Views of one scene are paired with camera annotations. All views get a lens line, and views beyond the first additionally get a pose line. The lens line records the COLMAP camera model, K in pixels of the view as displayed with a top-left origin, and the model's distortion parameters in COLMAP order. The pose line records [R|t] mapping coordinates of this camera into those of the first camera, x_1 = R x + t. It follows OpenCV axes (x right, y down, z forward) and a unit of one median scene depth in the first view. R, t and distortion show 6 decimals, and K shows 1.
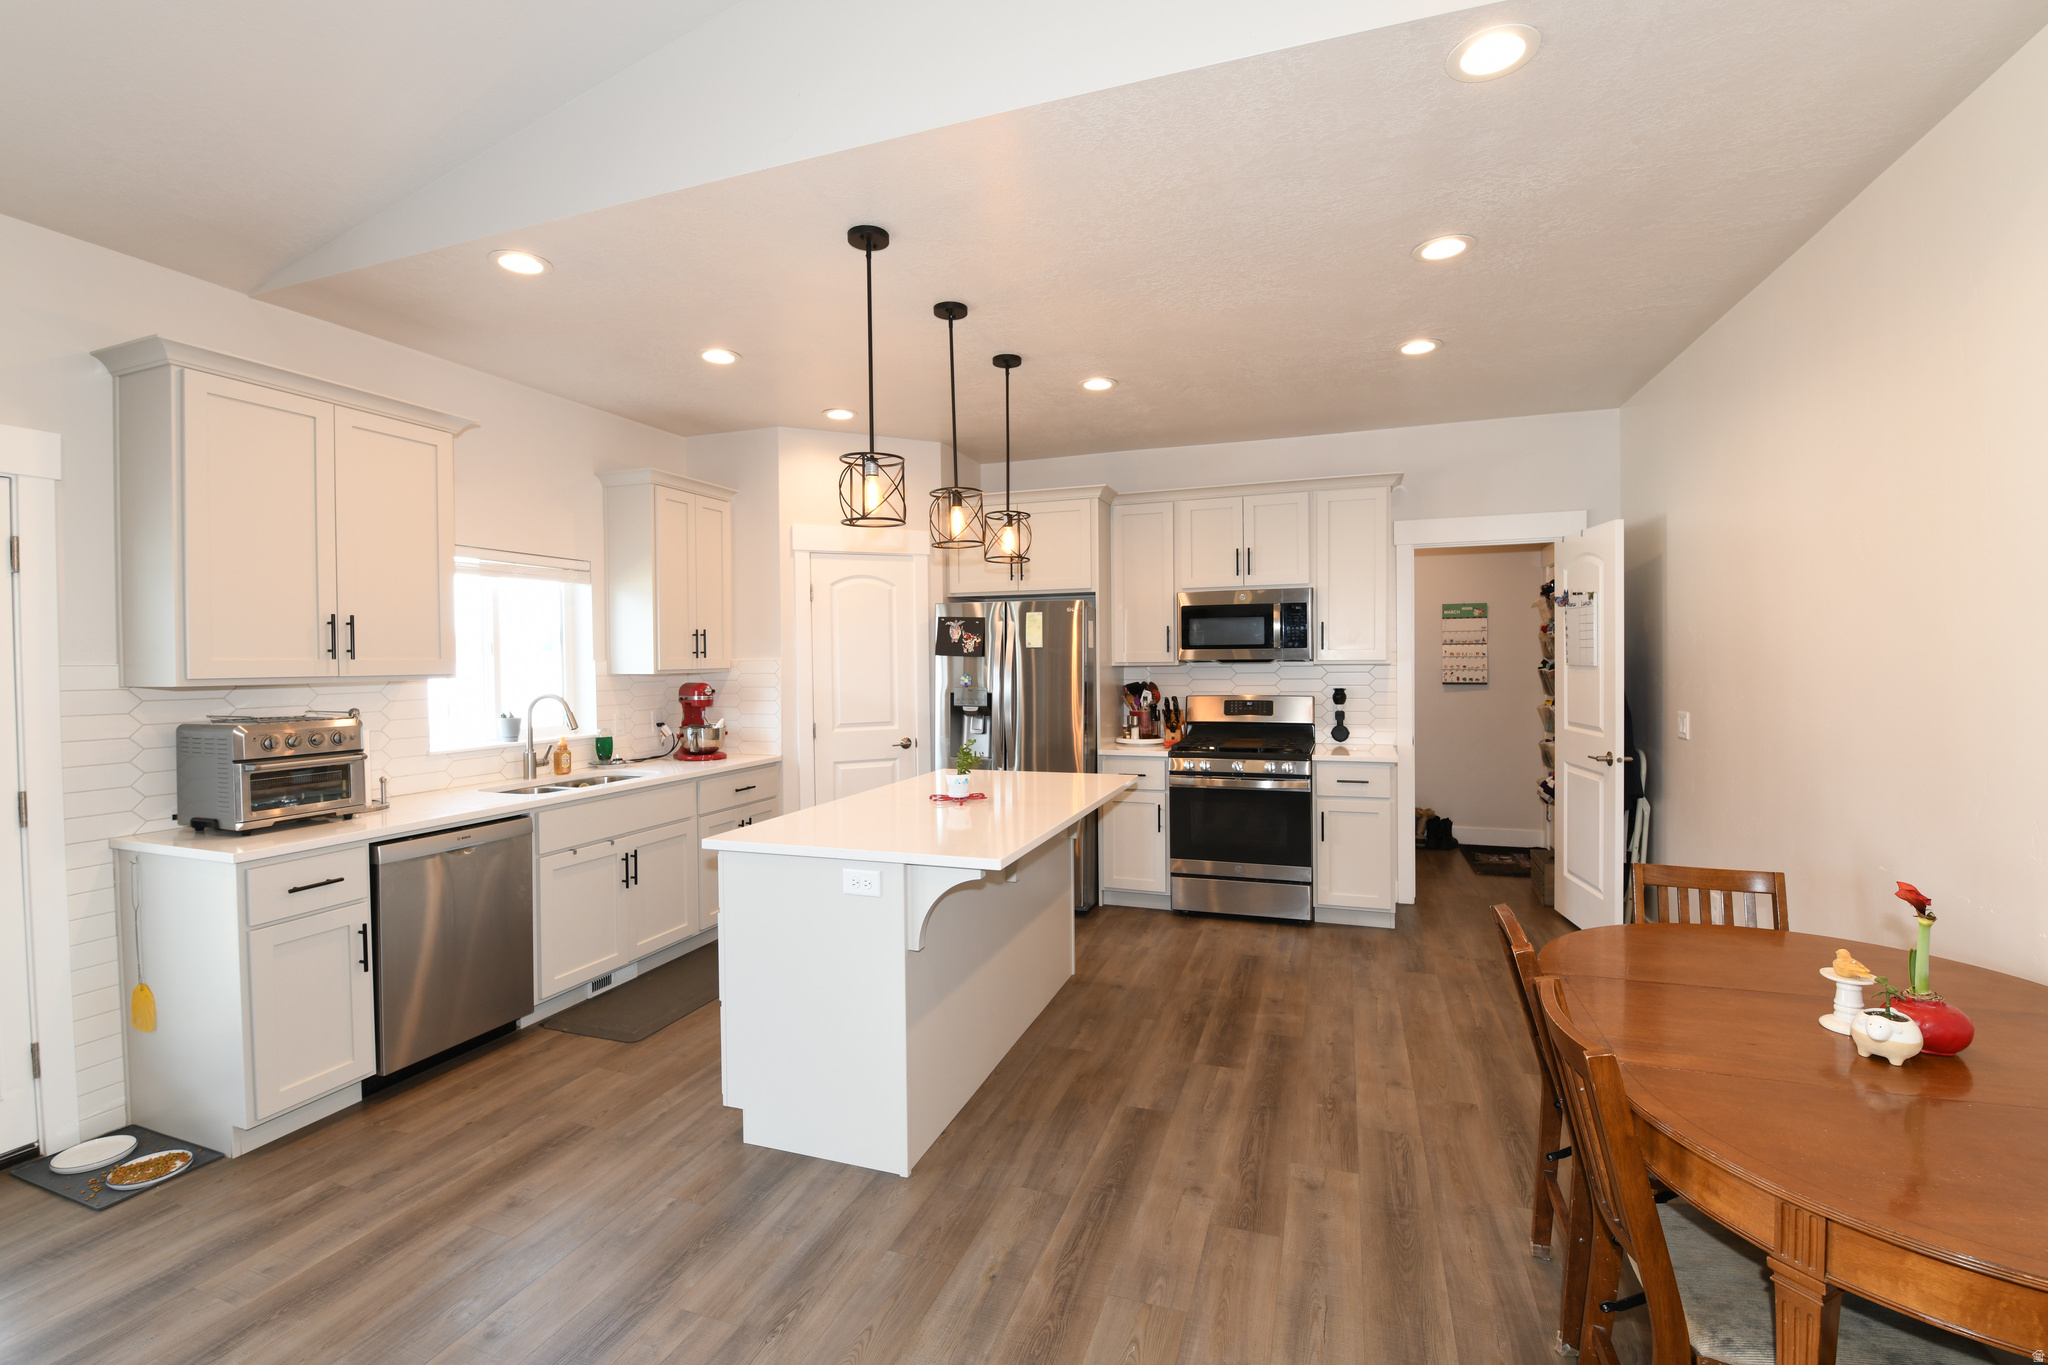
lens RADIAL K [[883.9, 0, 1022.8], [0, 883.9, 672.1], [0, 0, 1]] dist [-0.000603, -0.010294]
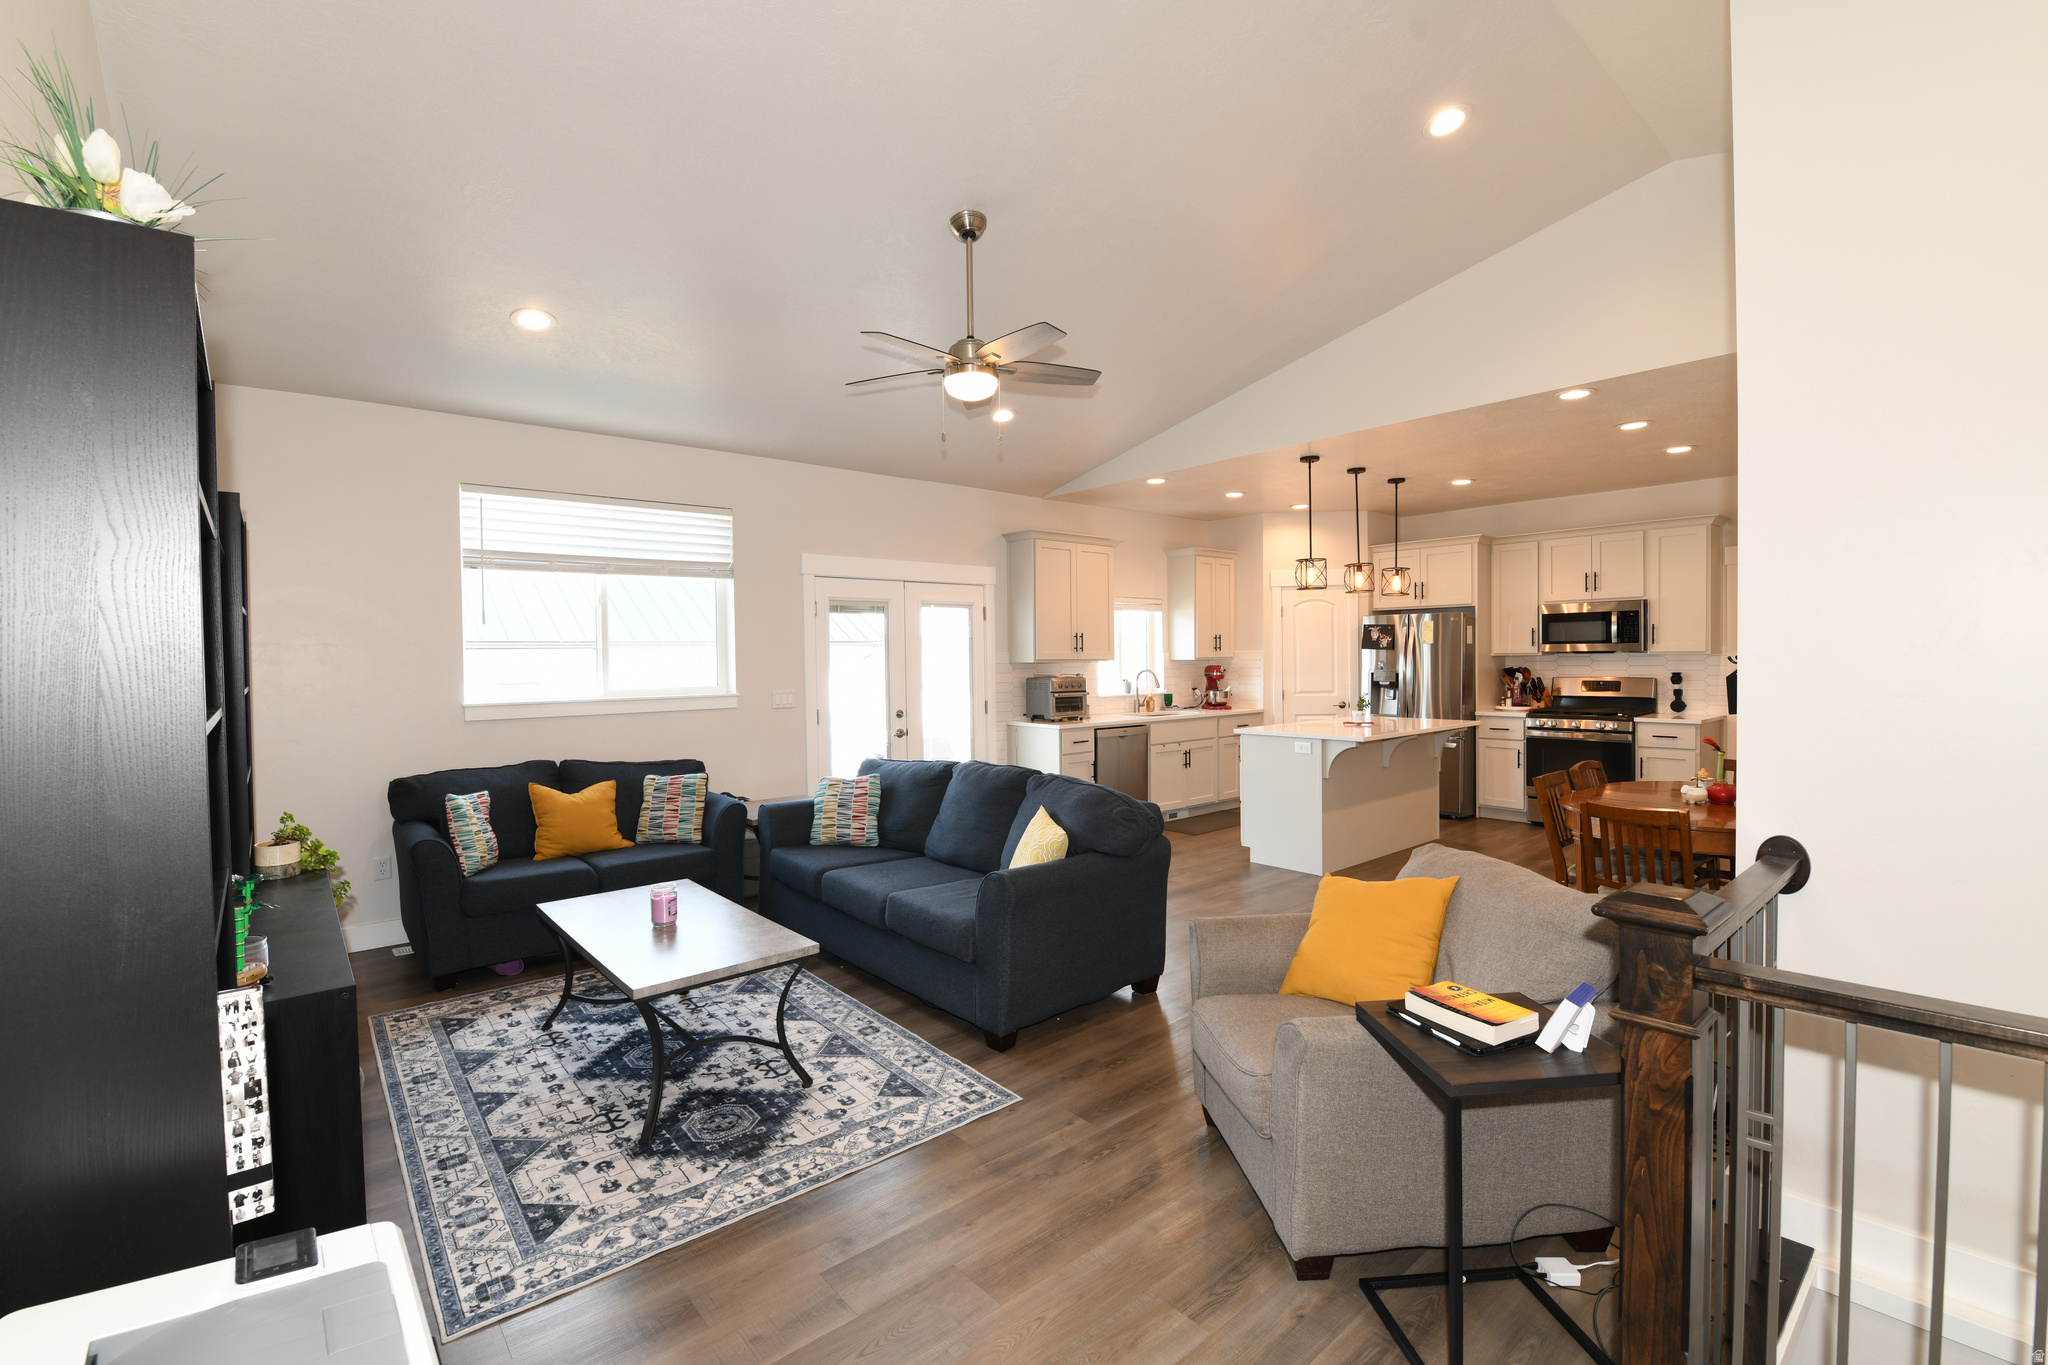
lens RADIAL K [[883.9, 0, 1022.8], [0, 883.9, 672.1], [0, 0, 1]] dist [-0.000603, -0.010294]
pose [[0.868369, 0.009446, -0.495829, 0.211519], [-0.005359, 0.999939, 0.009665, 0.013810], [0.495890, -0.005736, 0.868366, -0.891703]]
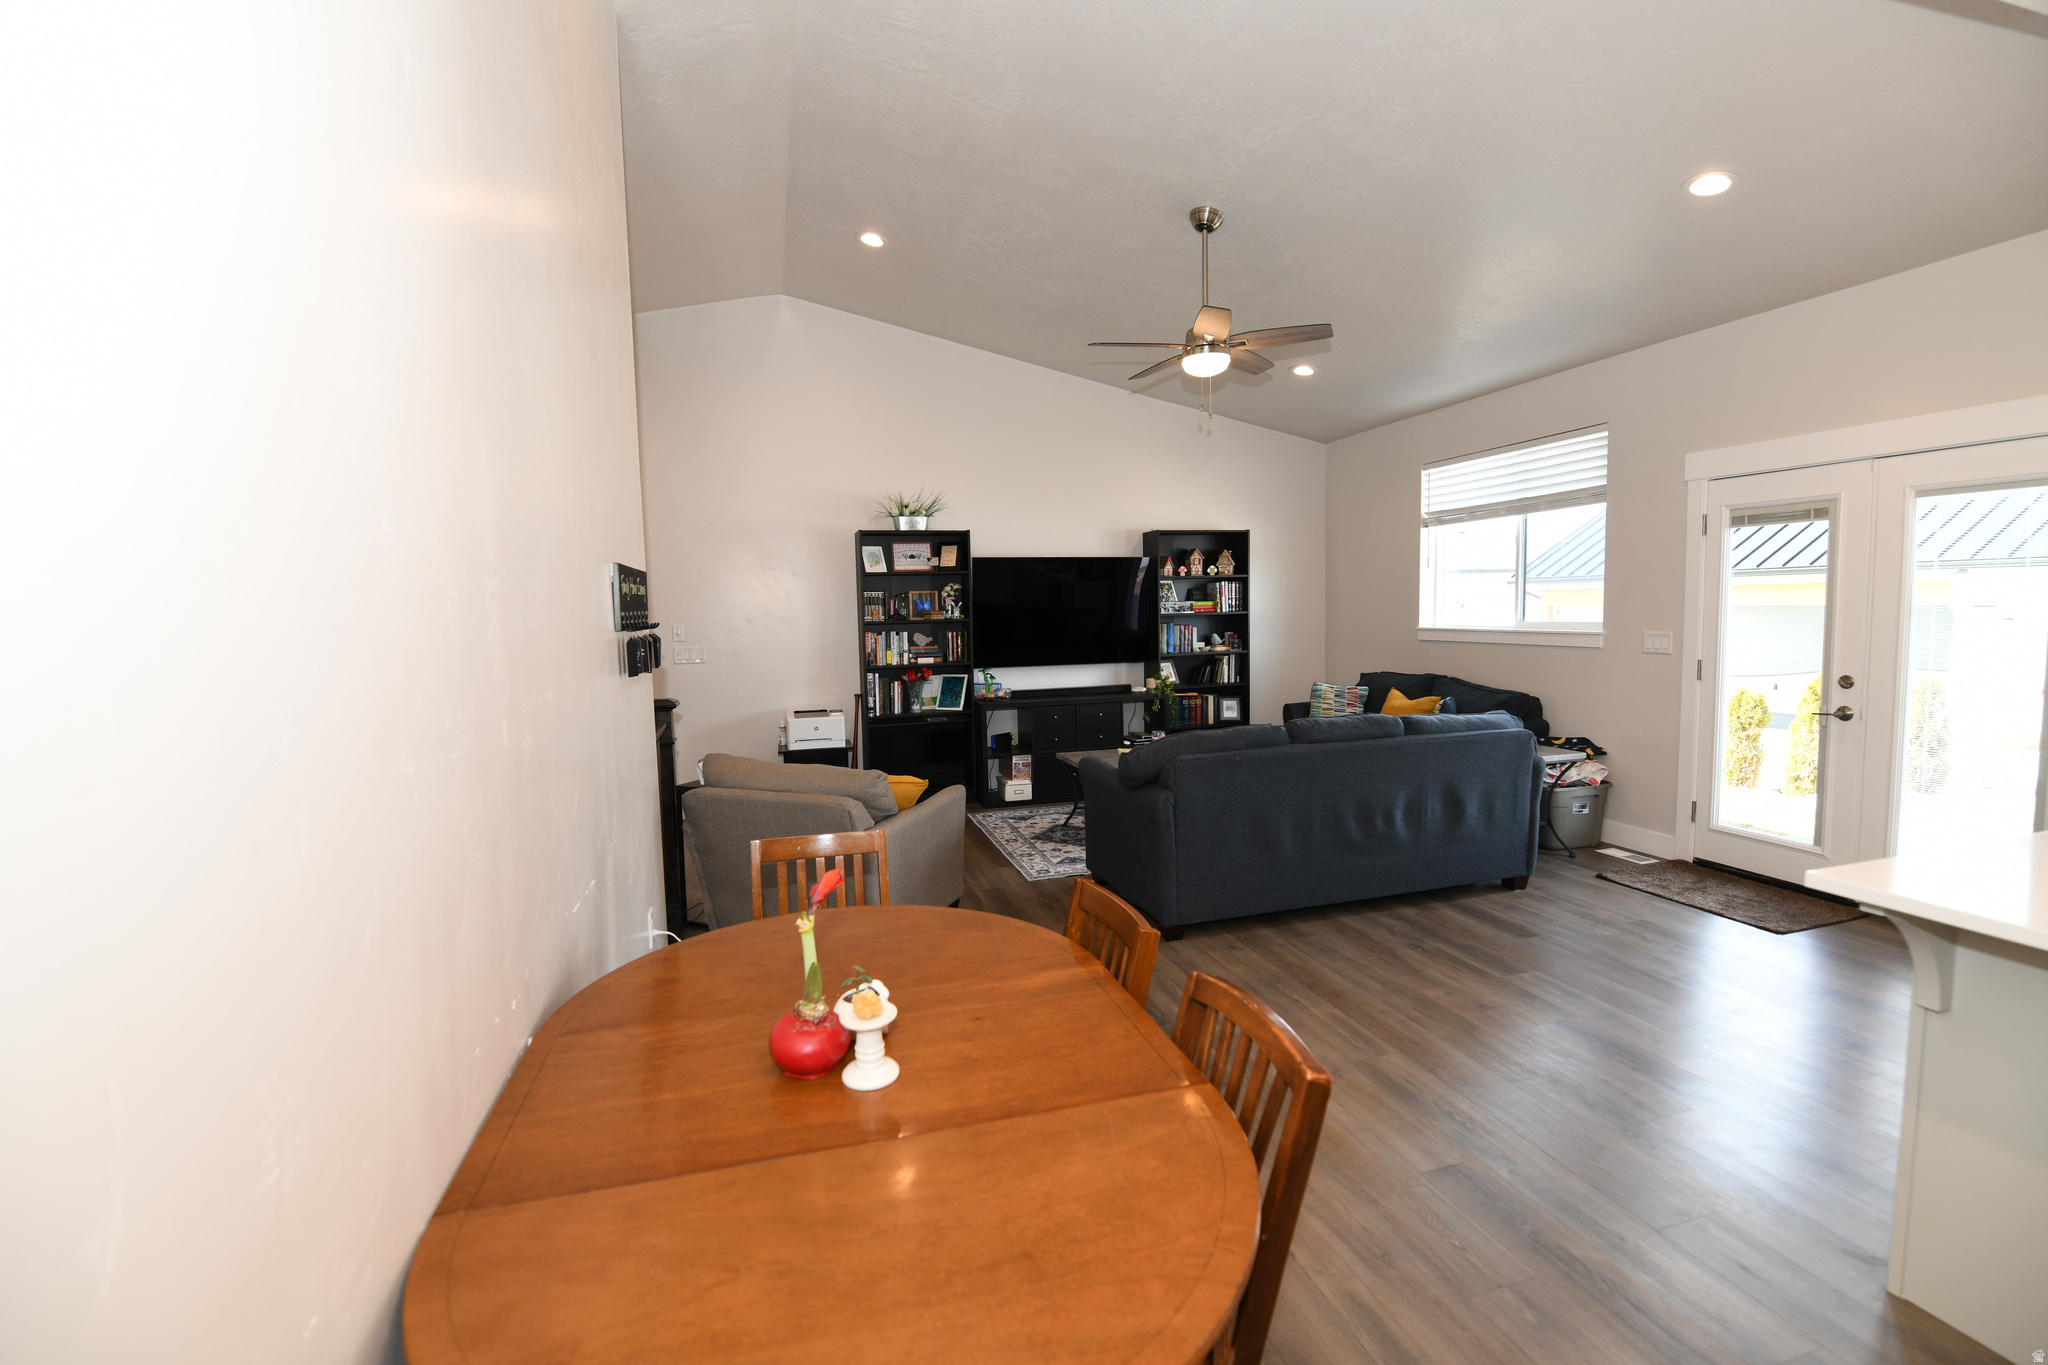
lens RADIAL K [[883.9, 0, 1022.8], [0, 883.9, 672.1], [0, 0, 1]] dist [-0.000603, -0.010294]
pose [[-0.808145, 0.071930, -0.584576, 0.539638], [0.020584, 0.995358, 0.094019, -0.015555], [0.588624, 0.063948, -0.805873, 0.720339]]
